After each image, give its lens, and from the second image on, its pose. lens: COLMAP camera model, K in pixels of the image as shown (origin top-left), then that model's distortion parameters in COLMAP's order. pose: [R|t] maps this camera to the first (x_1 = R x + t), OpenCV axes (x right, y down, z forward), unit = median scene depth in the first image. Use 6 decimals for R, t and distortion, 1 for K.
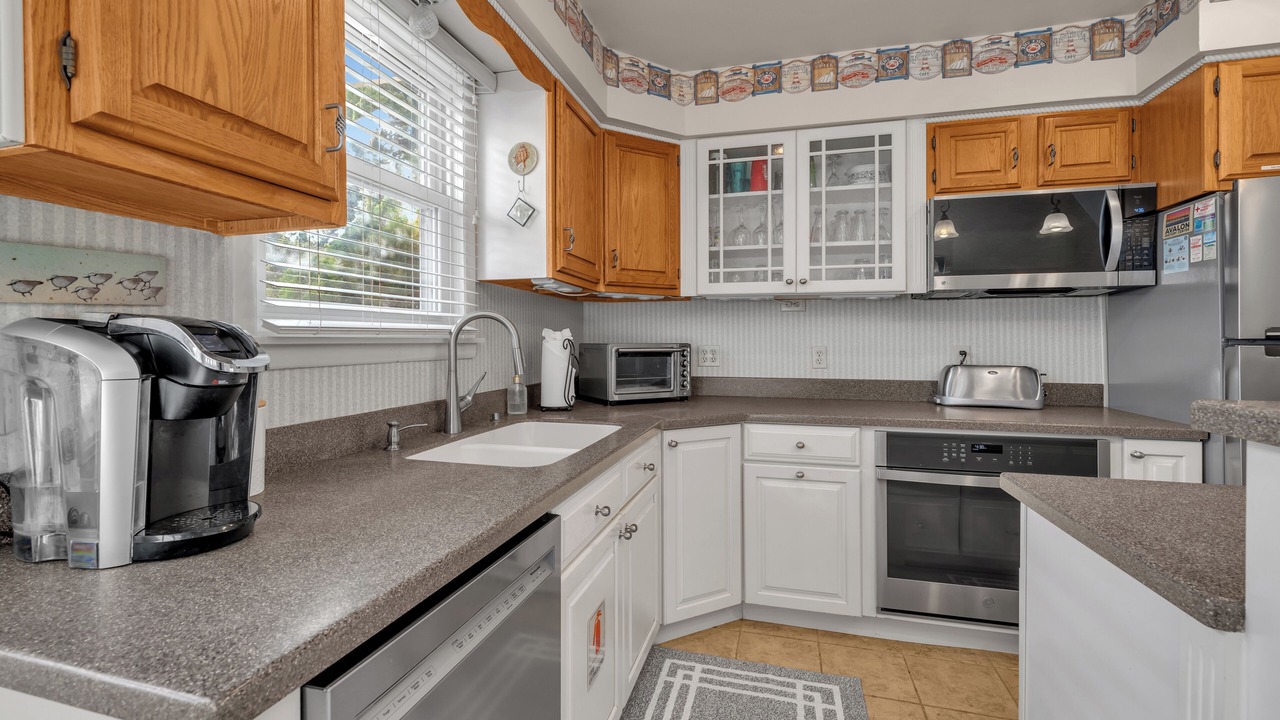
lens RADIAL K [[521.1, 0, 640.5], [0, 521.1, 336.3], [0, 0, 1]] dist [-0.001473, -0.000464]
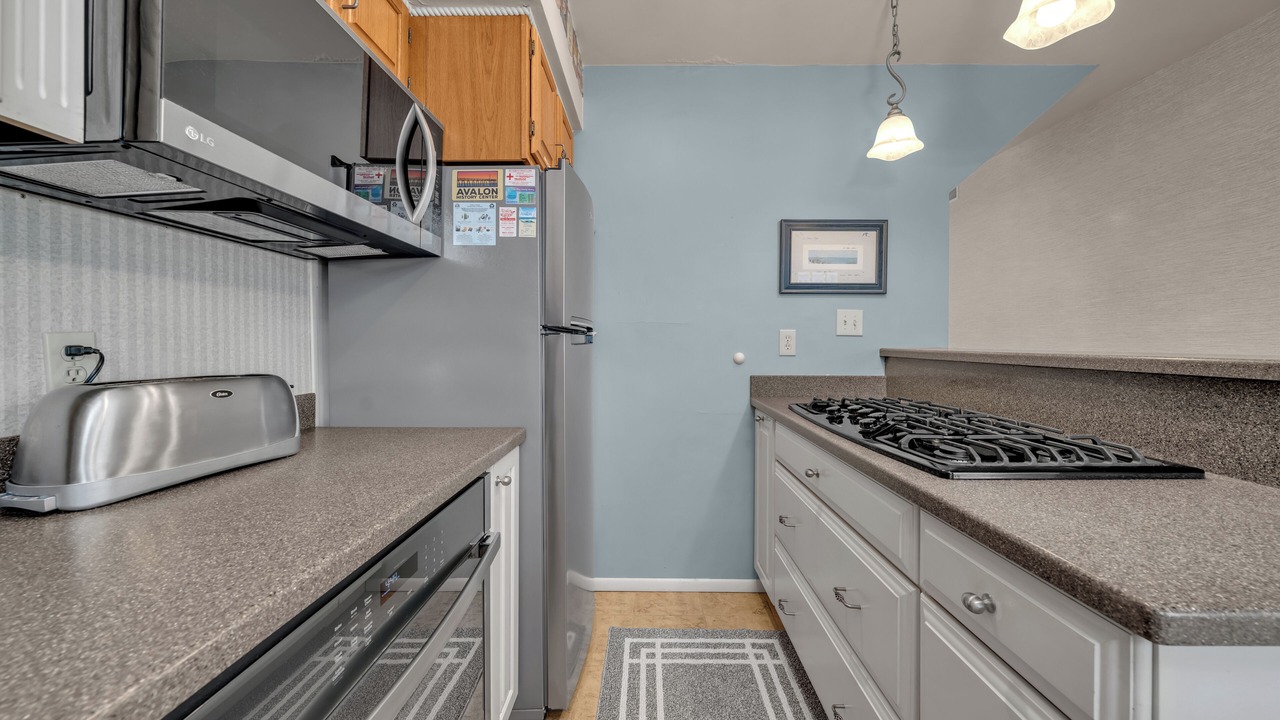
lens RADIAL K [[442.5, 0, 640.0], [0, 442.5, 360.0], [0, 0, 1]] dist [-0.001734, -0.000103]
pose [[-0.261806, -0.030680, 0.964633, 0.217030], [-0.008396, 0.999529, 0.029511, 0.027443], [-0.965084, -0.000373, -0.261941, 0.720359]]
